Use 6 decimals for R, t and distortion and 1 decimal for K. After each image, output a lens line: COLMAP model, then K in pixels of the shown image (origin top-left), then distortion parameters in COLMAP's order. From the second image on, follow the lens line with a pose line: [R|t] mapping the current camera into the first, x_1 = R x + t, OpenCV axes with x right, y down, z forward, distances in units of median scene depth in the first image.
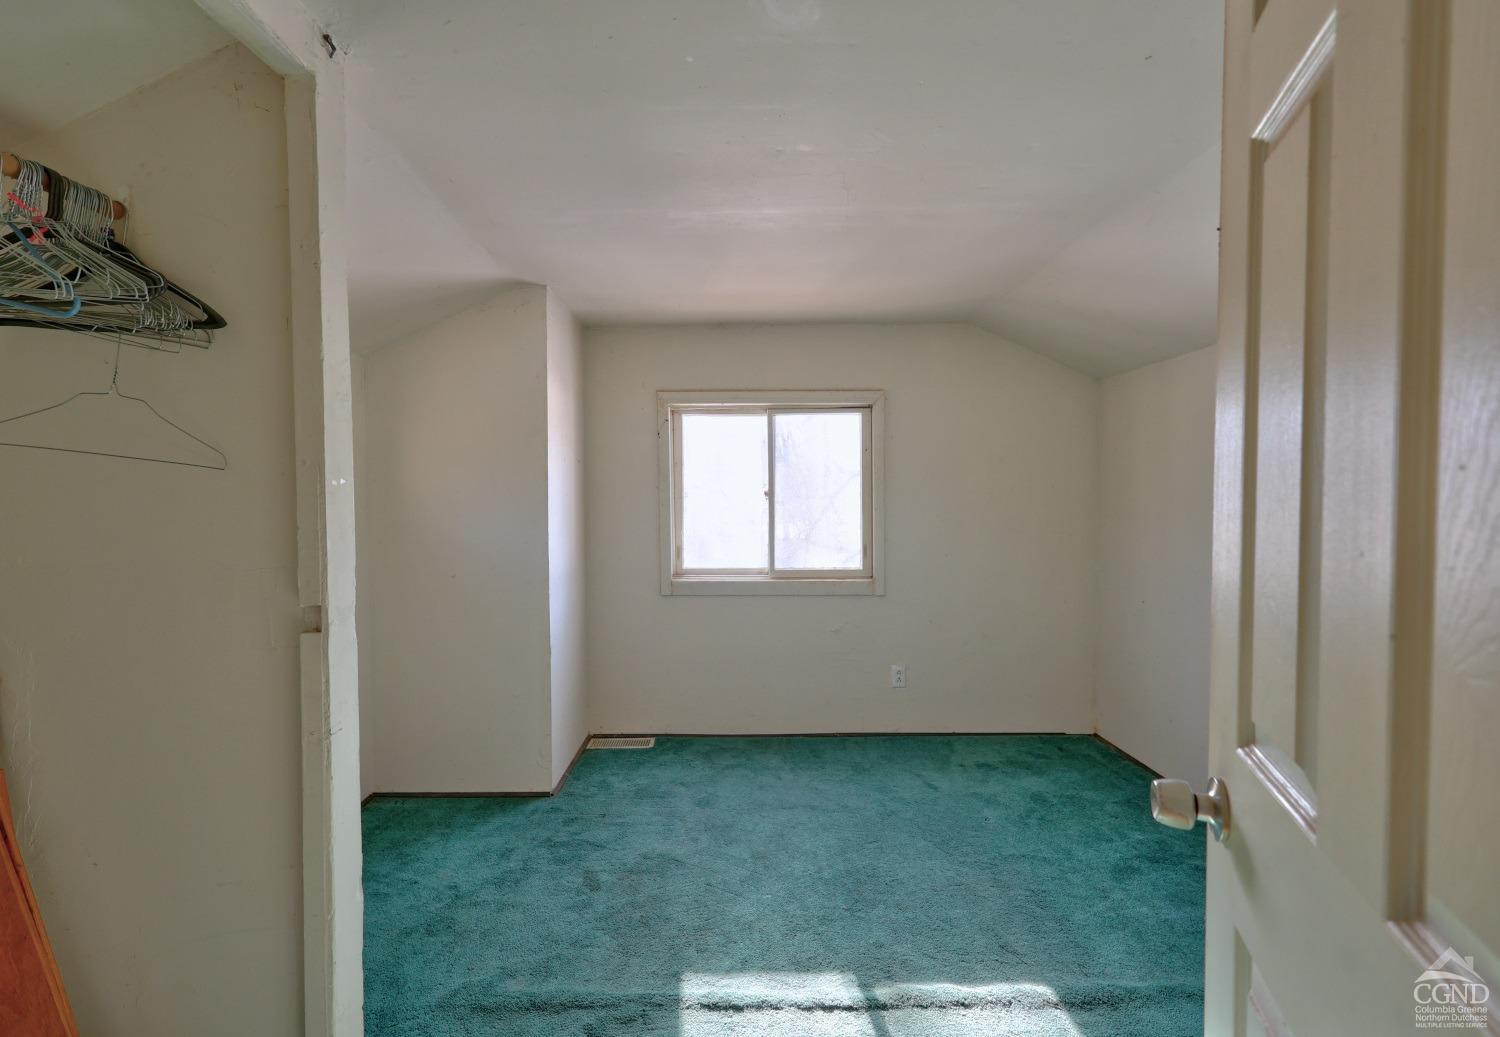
lens RADIAL K [[655.9, 0, 749.6], [0, 655.9, 512.9], [0, 0, 1]] dist [0.001160, -0.000003]
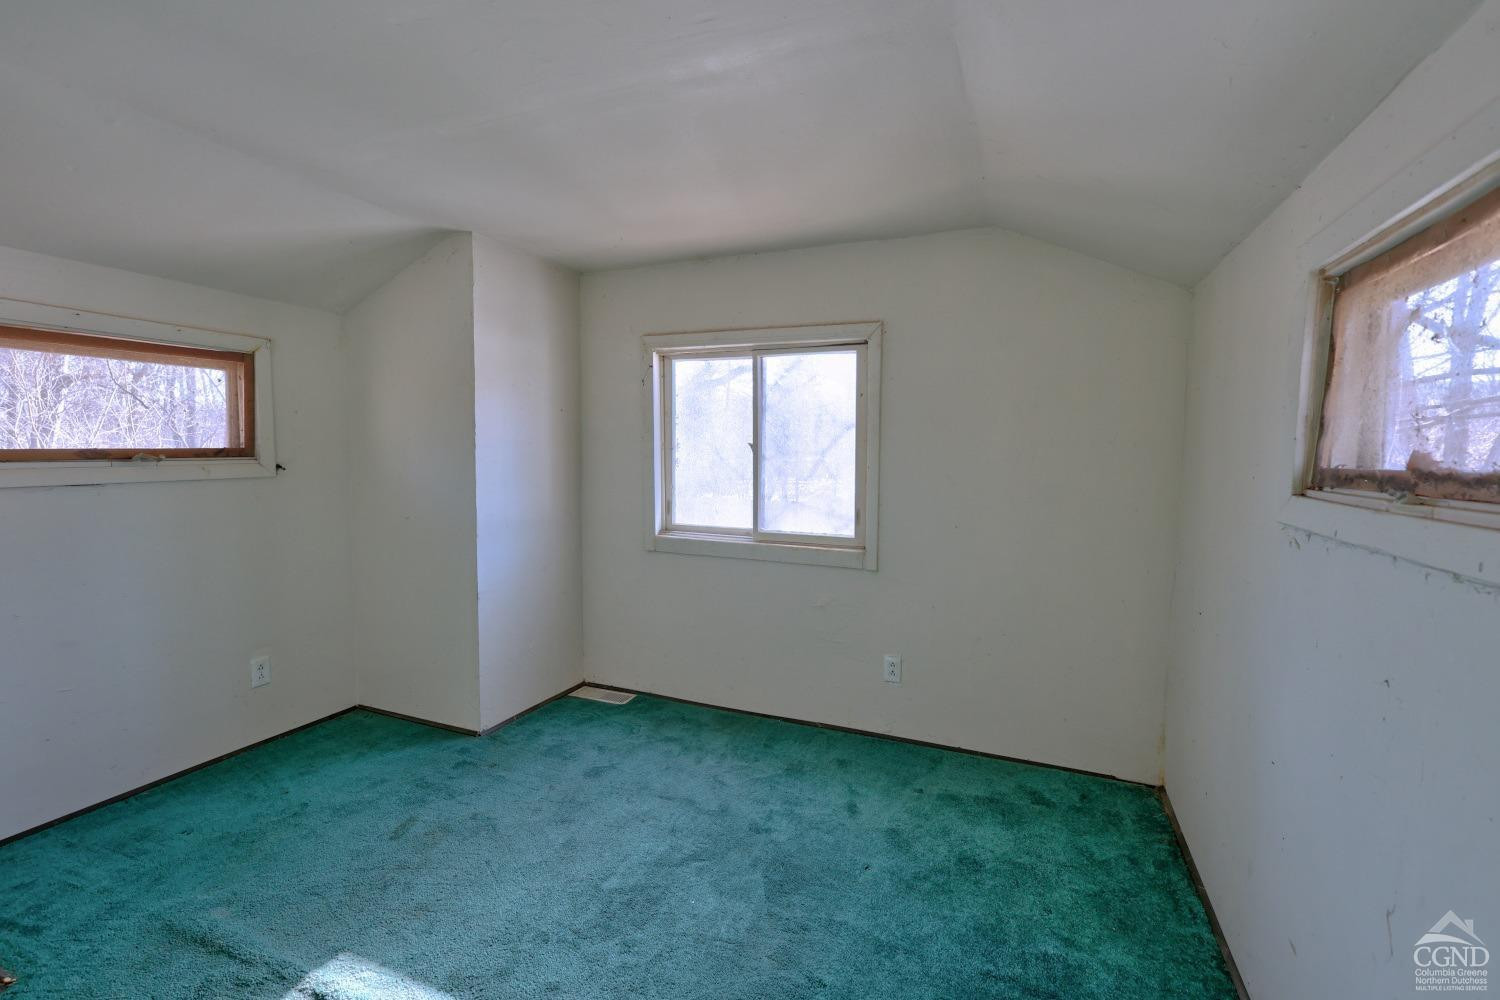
lens RADIAL K [[651.2, 0, 755.4], [0, 651.2, 496.9], [0, 0, 1]] dist [0.007447, 0.000081]
pose [[0.926070, 0.044122, -0.374764, 0.371110], [-0.026297, 0.998272, 0.052547, -0.007145], [0.376434, -0.038807, 0.925630, 0.181688]]
